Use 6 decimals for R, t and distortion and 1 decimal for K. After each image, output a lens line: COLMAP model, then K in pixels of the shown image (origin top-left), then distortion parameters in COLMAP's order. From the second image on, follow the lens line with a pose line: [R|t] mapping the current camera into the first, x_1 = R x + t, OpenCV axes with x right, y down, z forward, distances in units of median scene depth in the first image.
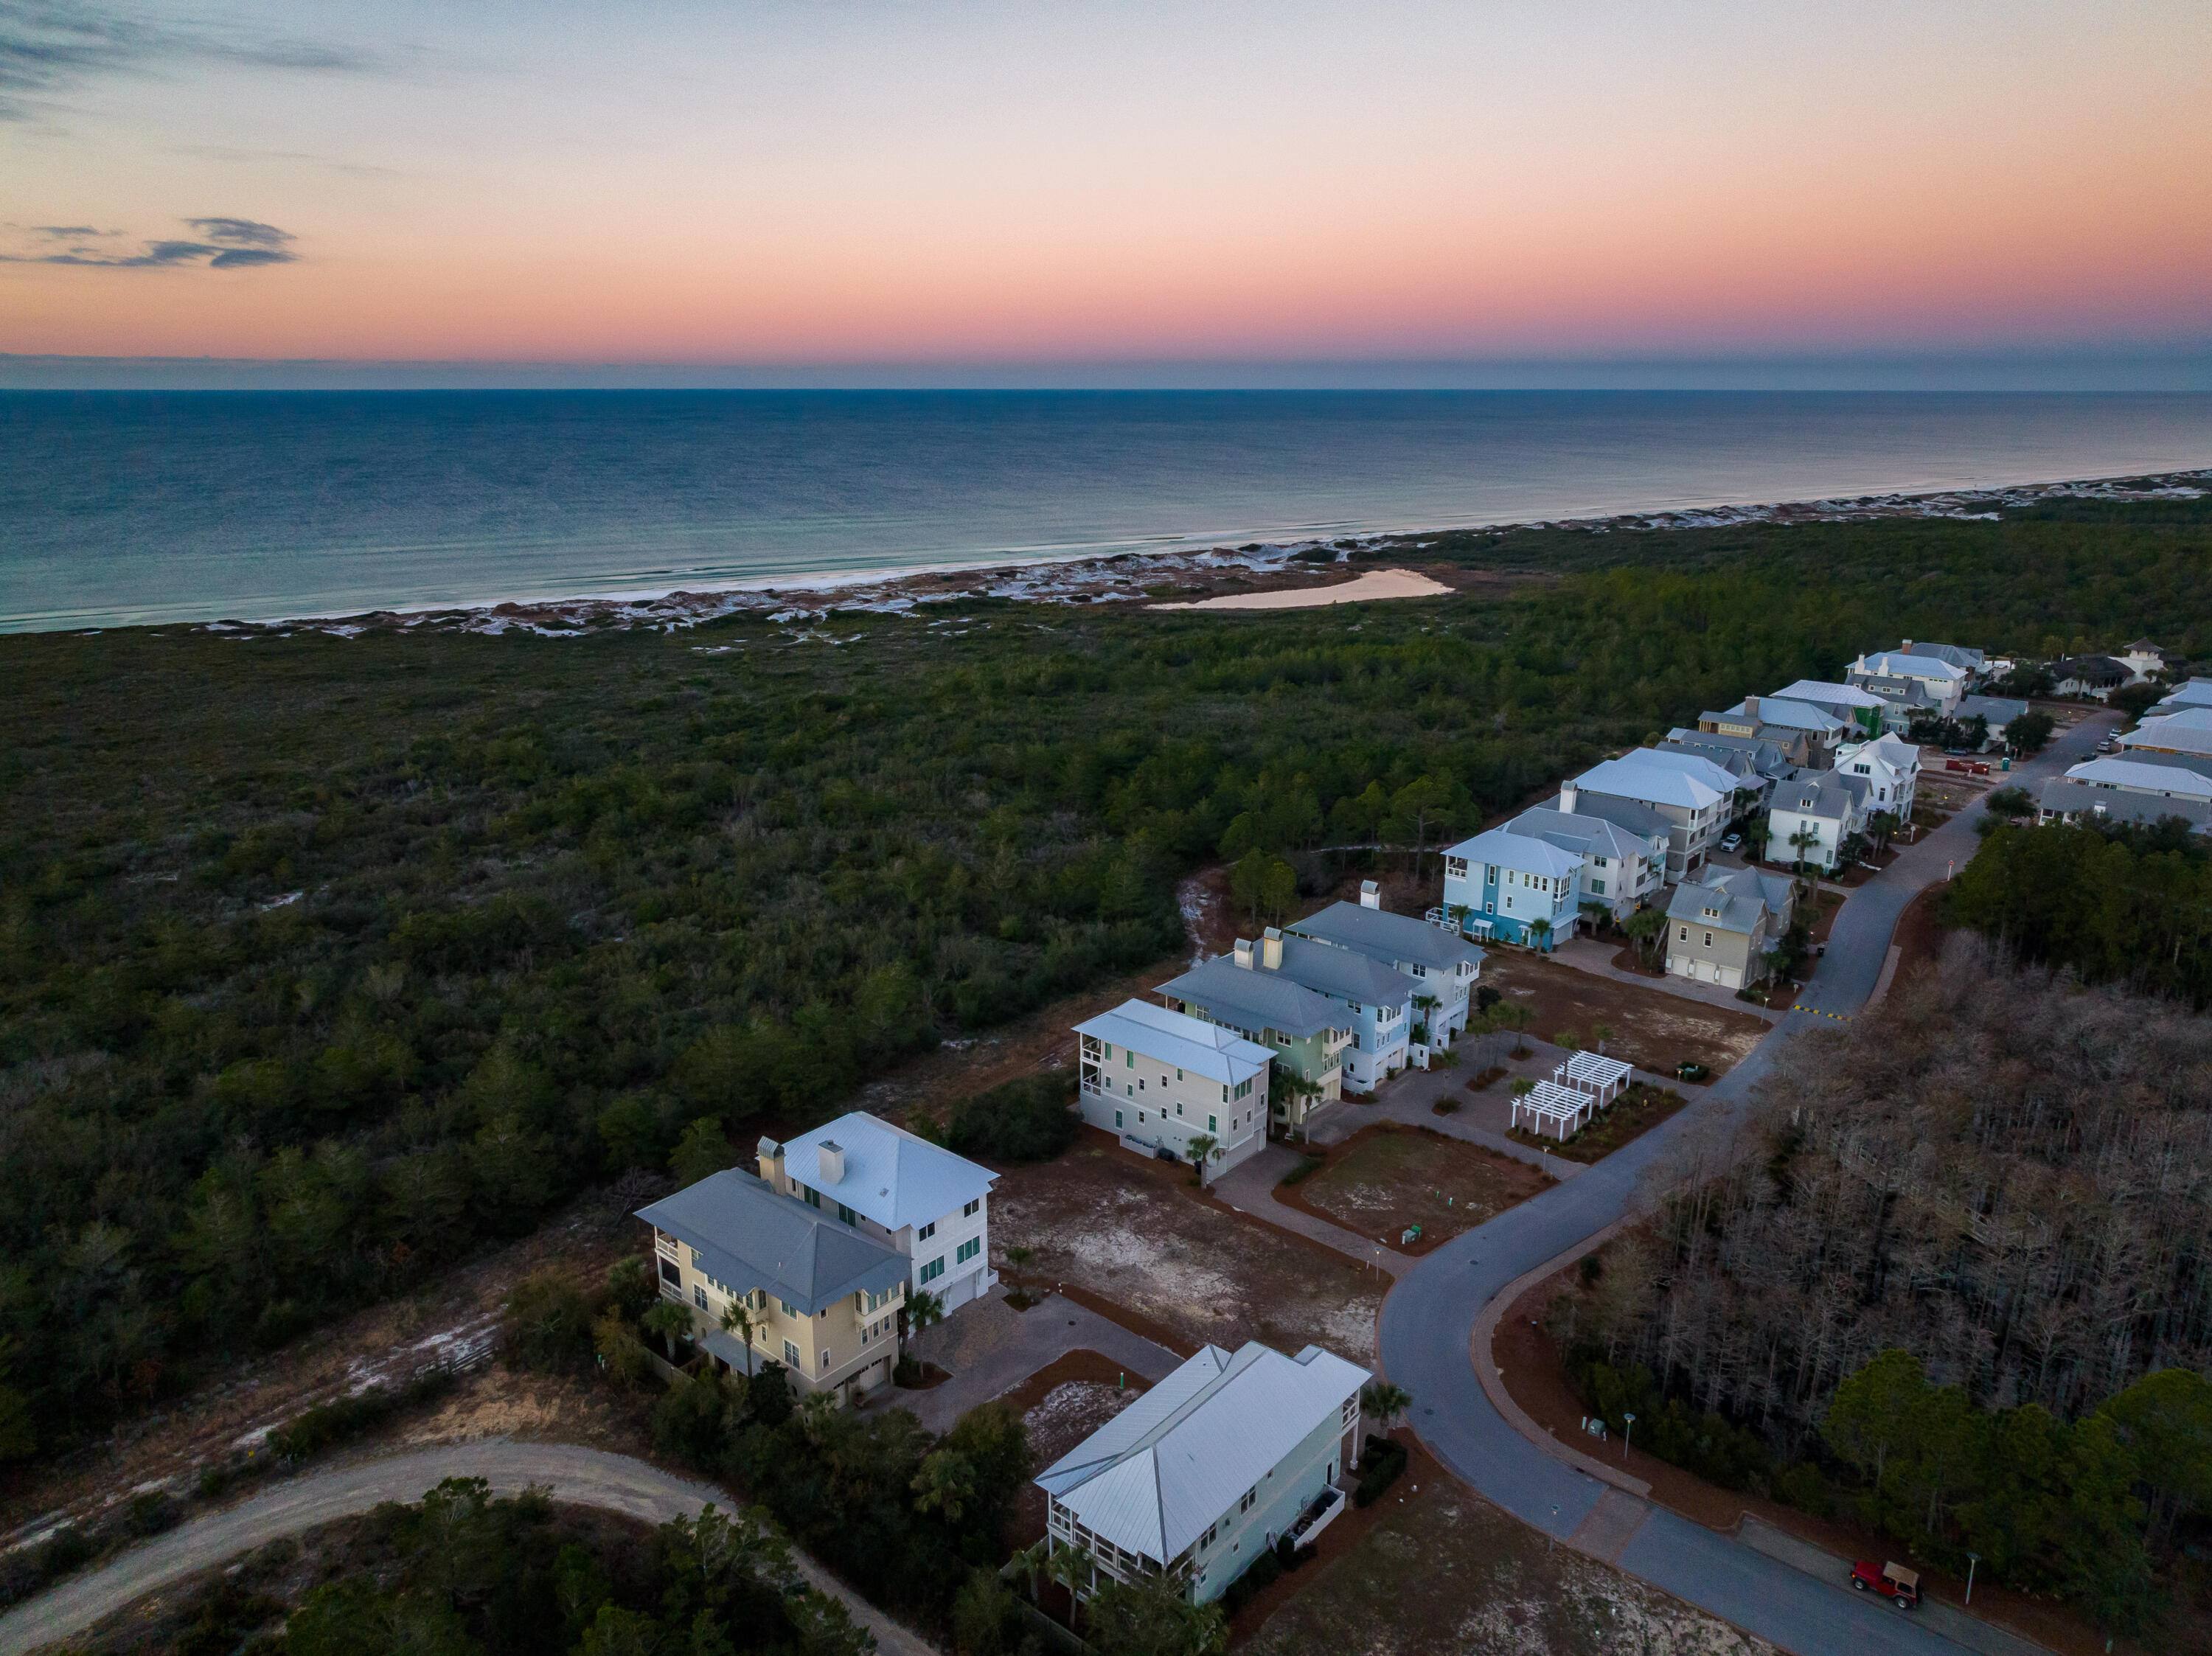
lens RADIAL K [[1514.7, 0, 1107.3], [0, 1514.7, 838.6], [0, 0, 1]] dist [-0.008384, 0.007173]
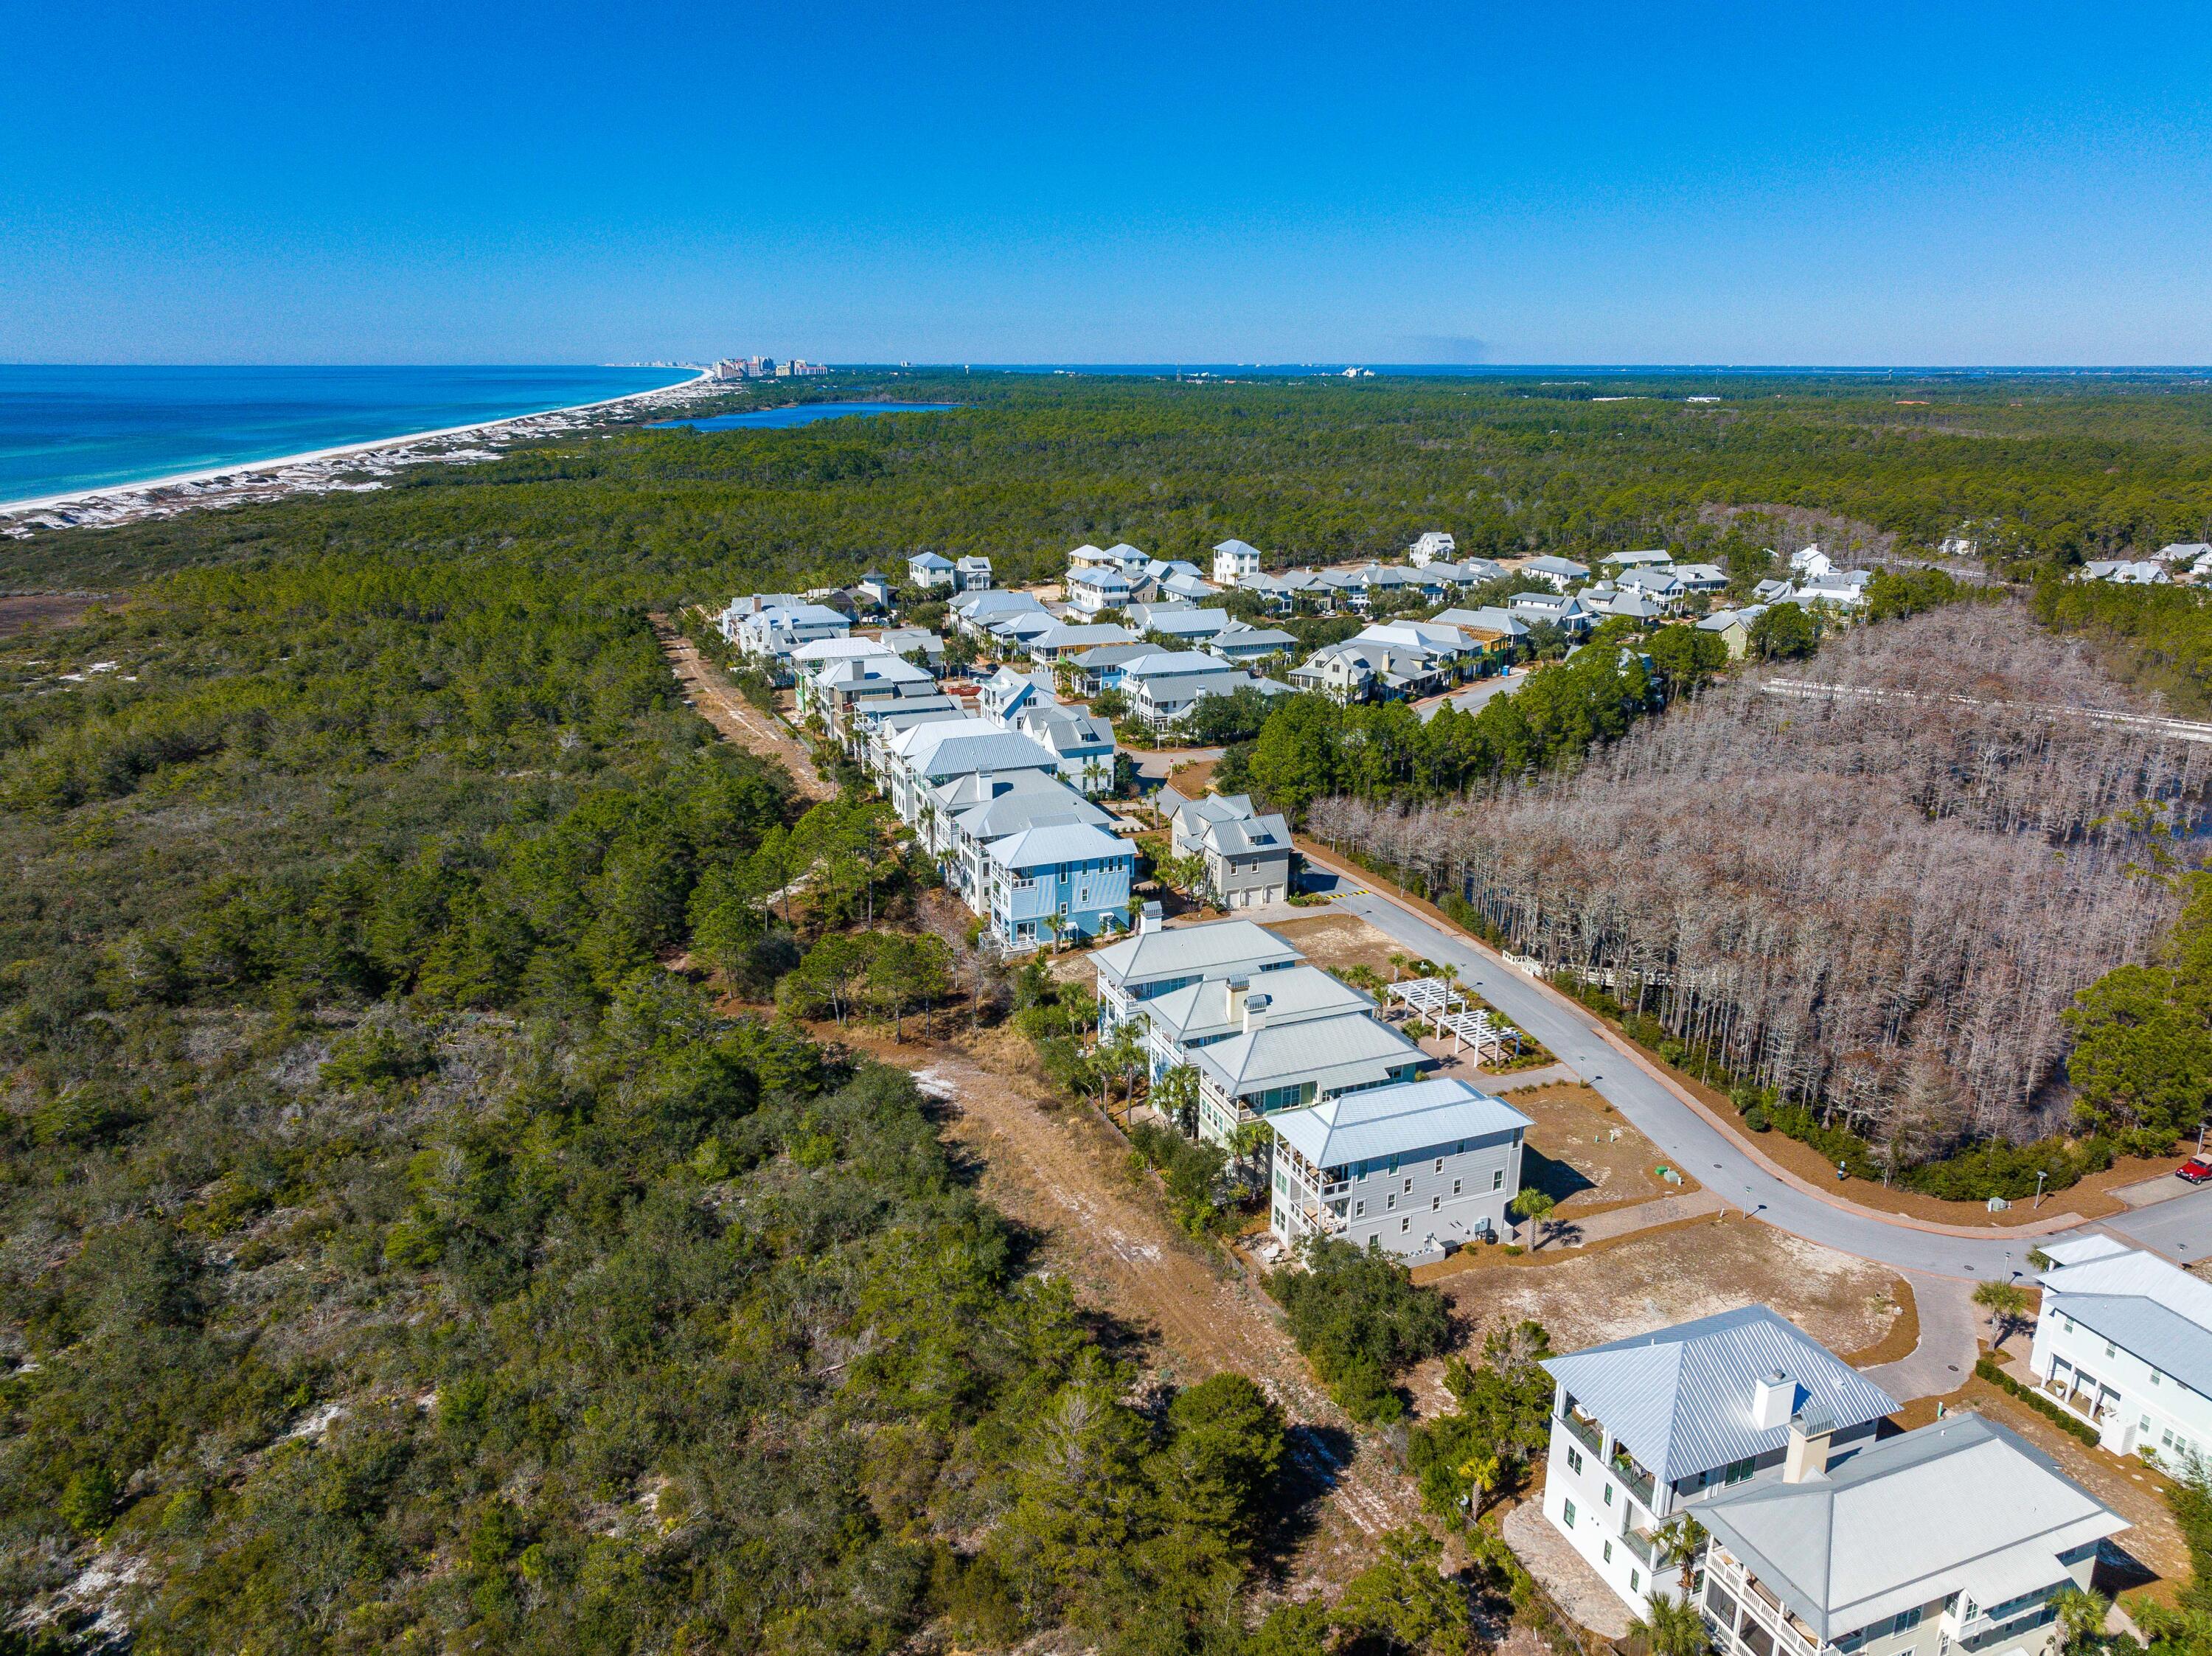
lens RADIAL K [[1514.7, 0, 1084.6], [0, 1514.7, 827.8], [0, 0, 1]] dist [-0.008384, 0.007173]
pose [[0.477526, -0.257497, 0.840038, -0.509495], [0.250069, 0.956380, 0.151006, -0.138577], [-0.842279, 0.137958, 0.521089, 0.505314]]
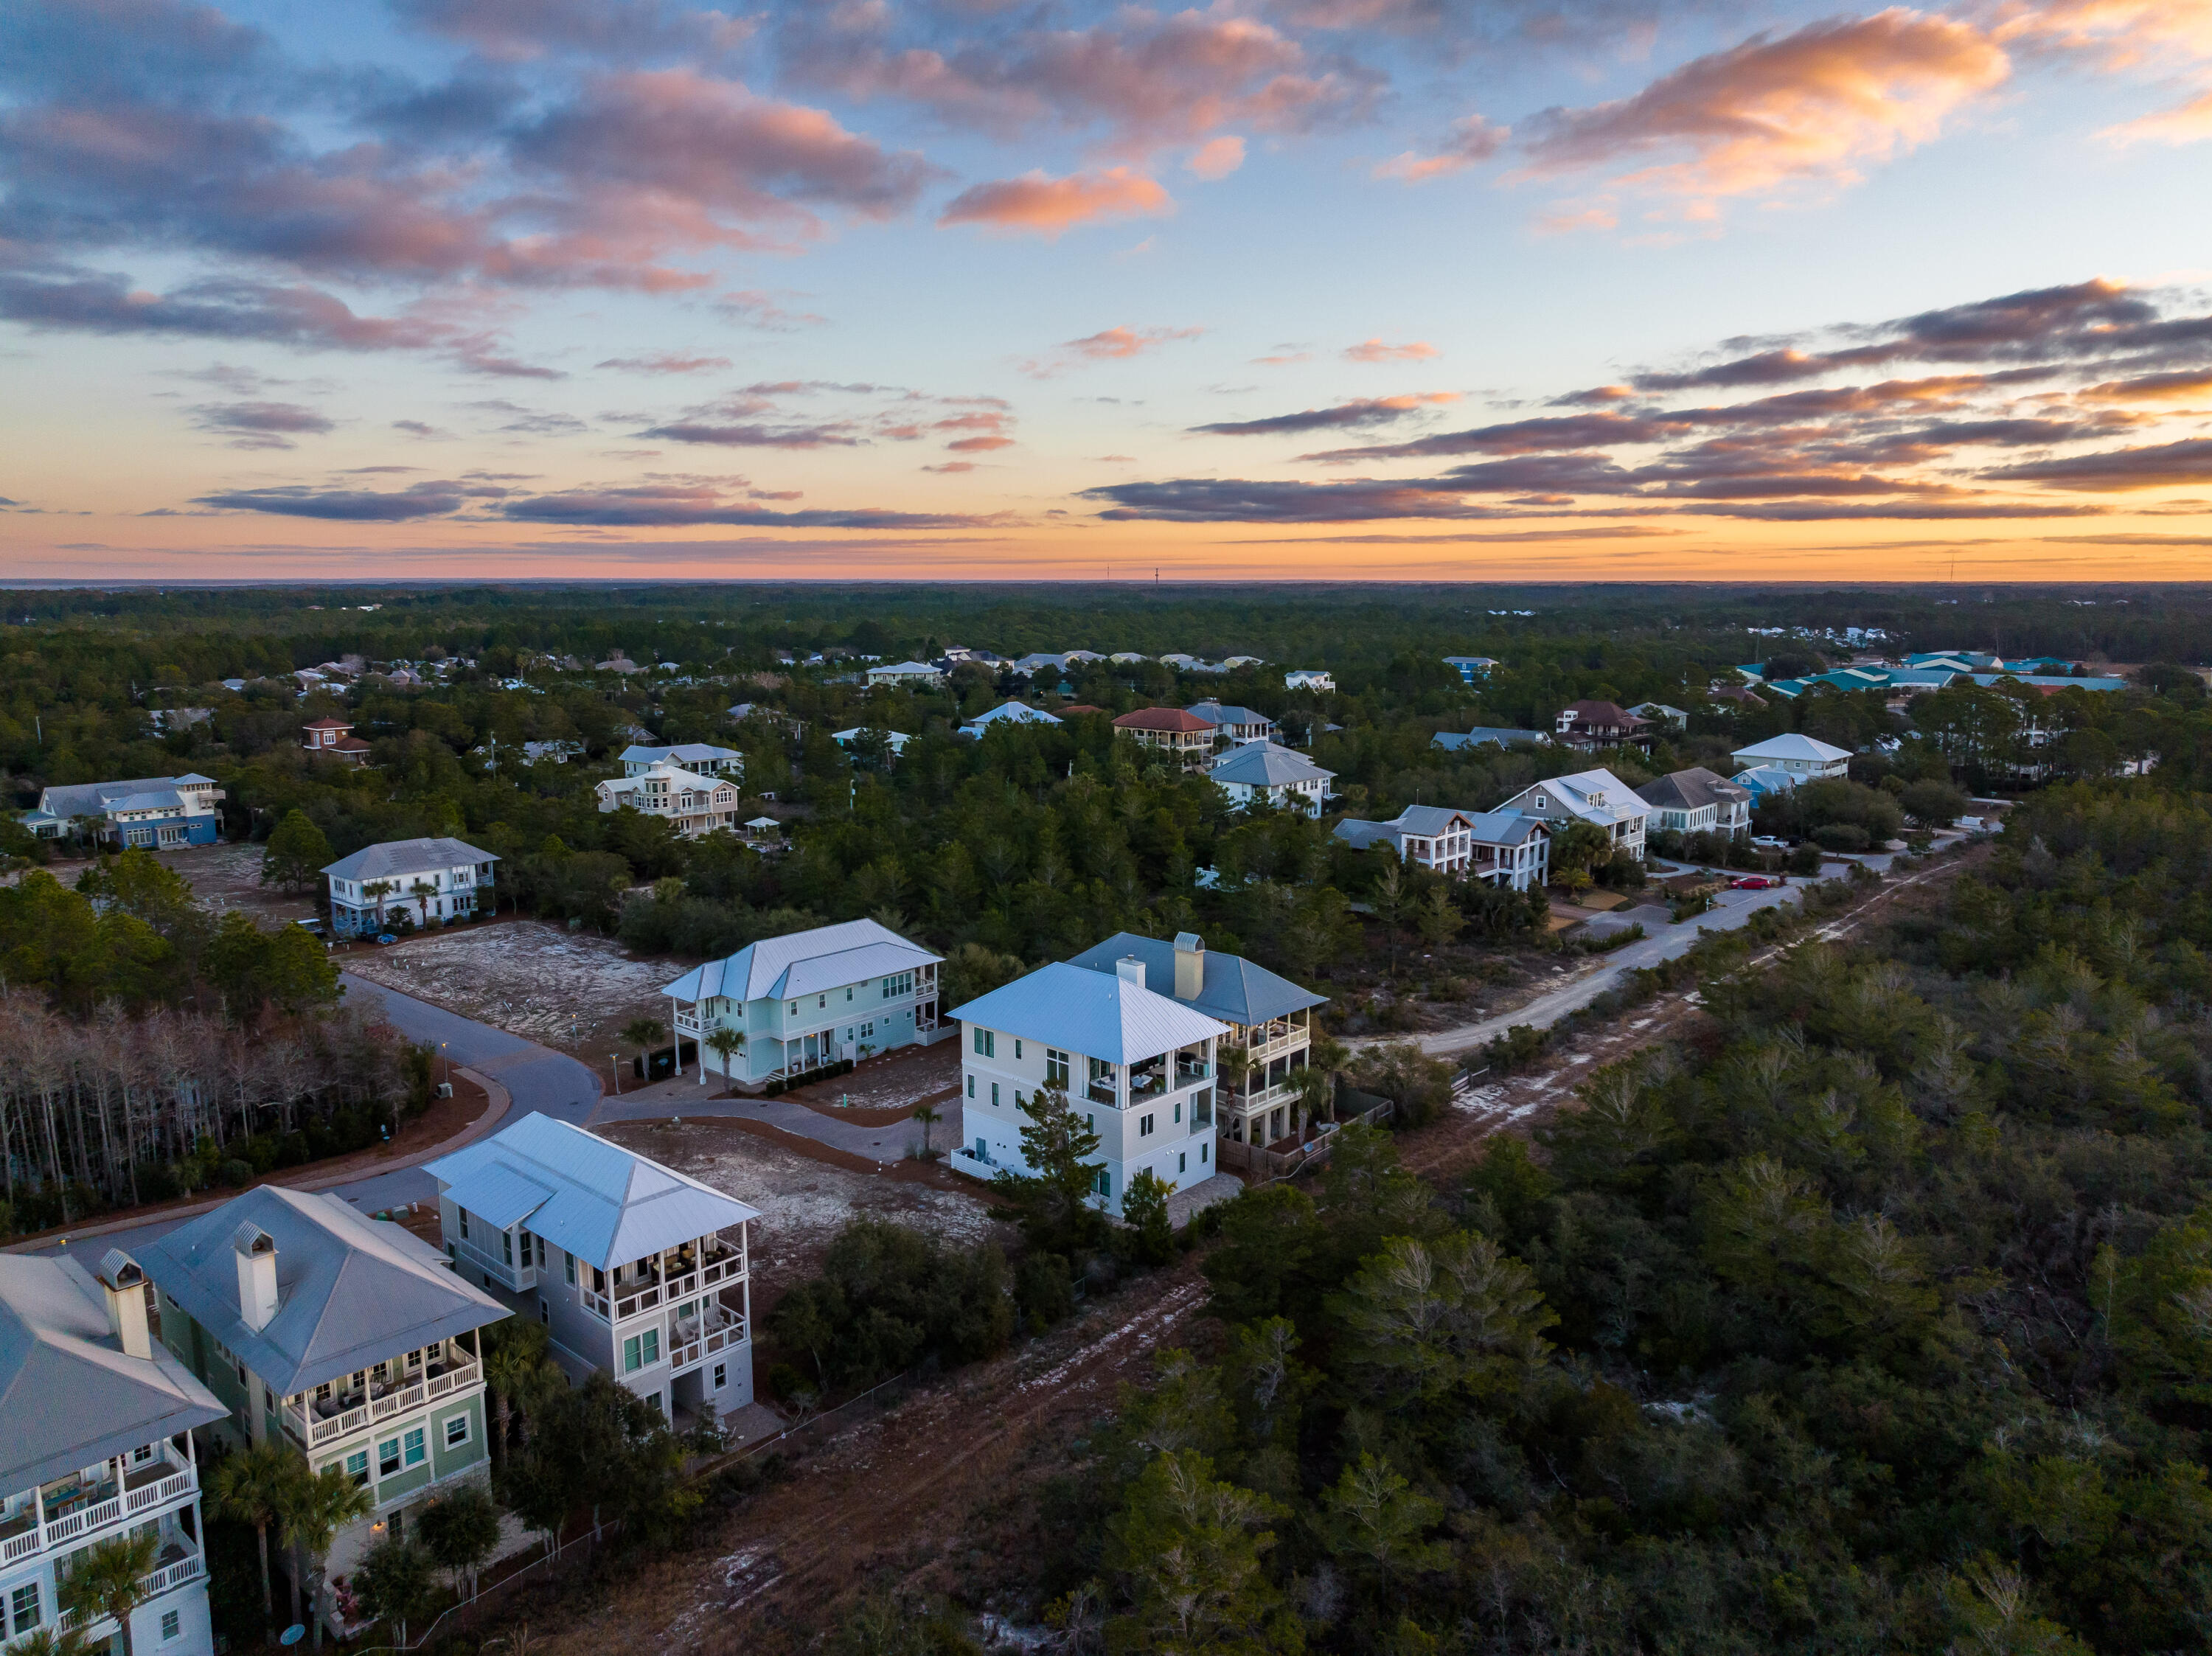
lens RADIAL K [[1514.7, 0, 1102.1], [0, 1514.7, 832.0], [0, 0, 1]] dist [-0.008384, 0.007173]
pose [[-0.999446, -0.003332, 0.033112, -0.114215], [0.011435, 0.900016, 0.435707, -0.152684], [-0.031253, 0.435844, -0.899479, 1.037290]]
